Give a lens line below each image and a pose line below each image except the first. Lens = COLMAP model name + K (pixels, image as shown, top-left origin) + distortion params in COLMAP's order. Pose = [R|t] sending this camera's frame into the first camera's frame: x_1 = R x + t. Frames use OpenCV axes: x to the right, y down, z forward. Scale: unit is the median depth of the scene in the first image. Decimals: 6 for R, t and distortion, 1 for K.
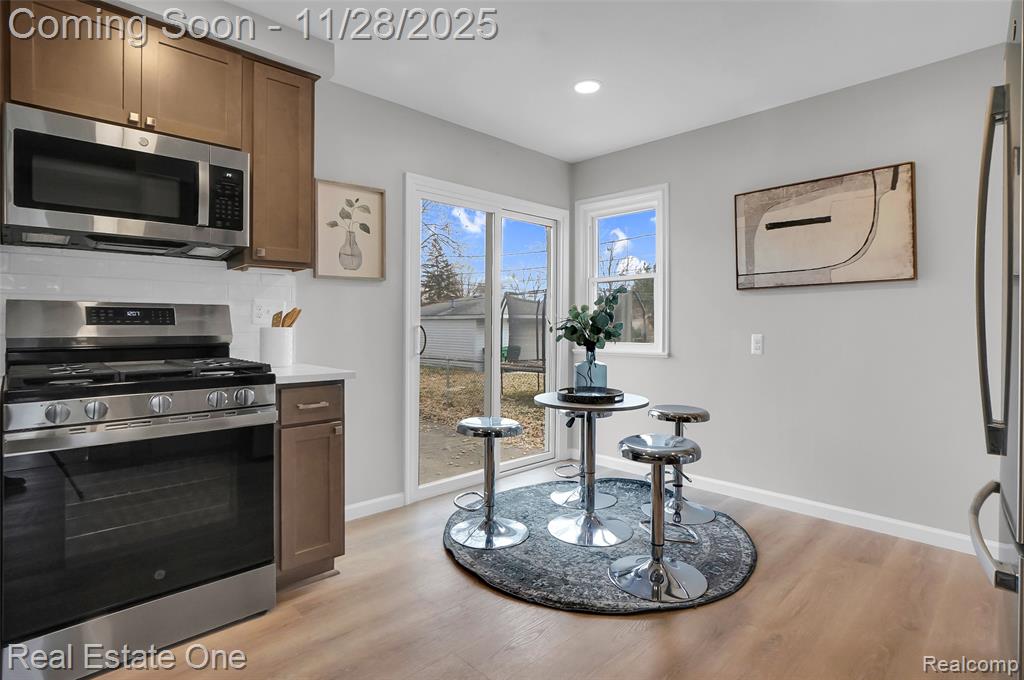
lens RADIAL K [[523.1, 0, 507.2], [0, 523.1, 324.6], [0, 0, 1]] dist [-0.054346, 0.038828]
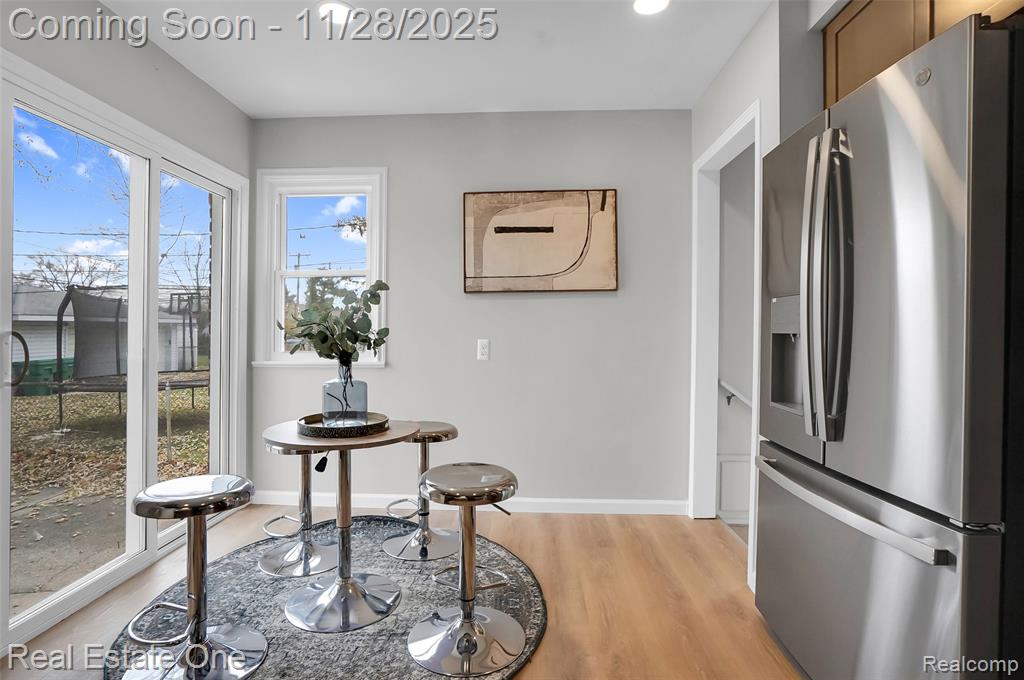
lens RADIAL K [[514.4, 0, 511.5], [0, 514.4, 335.7], [0, 0, 1]] dist [-0.054035, 0.027879]
pose [[0.727606, -0.008583, 0.685942, -0.159370], [0.000444, 0.999927, 0.012041, -0.000066], [-0.685995, -0.008456, 0.727557, 0.288593]]
